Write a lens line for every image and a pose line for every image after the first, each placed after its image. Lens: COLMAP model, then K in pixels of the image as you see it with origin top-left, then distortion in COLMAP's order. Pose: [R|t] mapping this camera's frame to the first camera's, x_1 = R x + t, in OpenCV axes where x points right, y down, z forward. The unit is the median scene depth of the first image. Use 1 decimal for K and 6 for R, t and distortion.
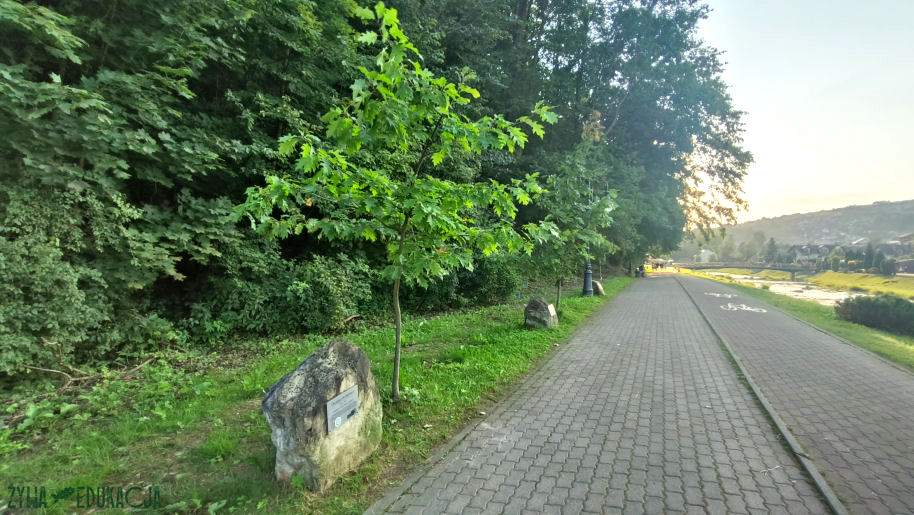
lens RADIAL K [[432.0, 0, 457.6], [0, 432.0, 253.5], [0, 0, 1]] dist [-0.000708, -0.000063]
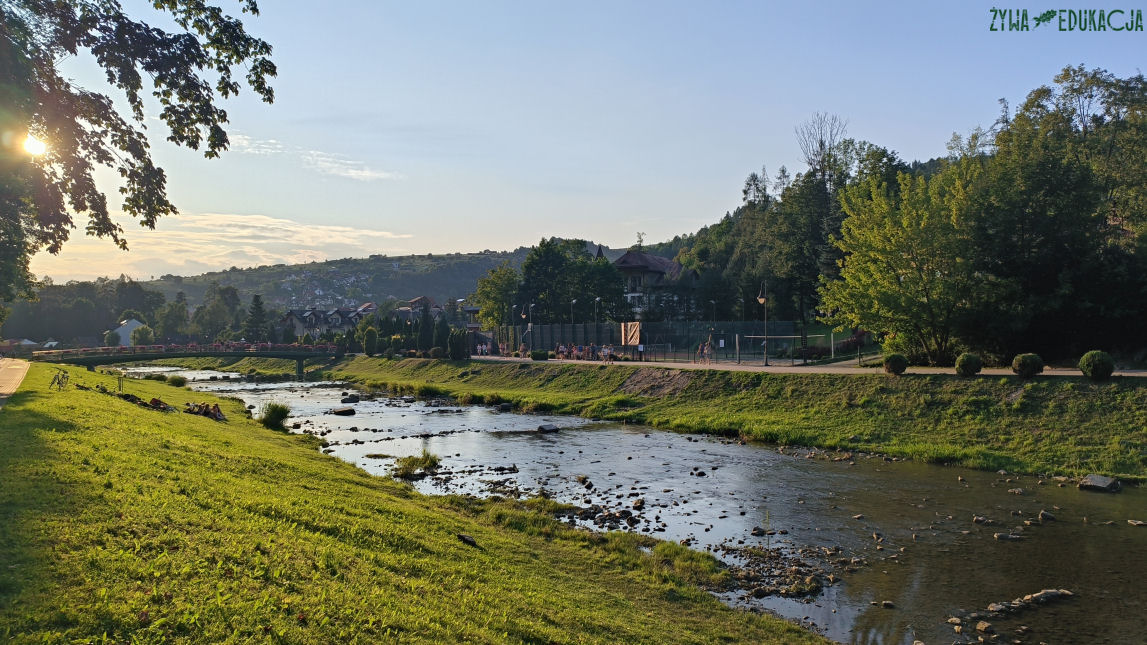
lens RADIAL K [[768.9, 0, 574.2], [0, 768.9, 321.7], [0, 0, 1]] dist [0.036638, 0.000909]
pose [[0.510772, -0.002098, 0.859714, 0.117097], [0.010846, 0.999933, -0.004003, 0.003348], [-0.859648, 0.011370, 0.510760, 0.188249]]
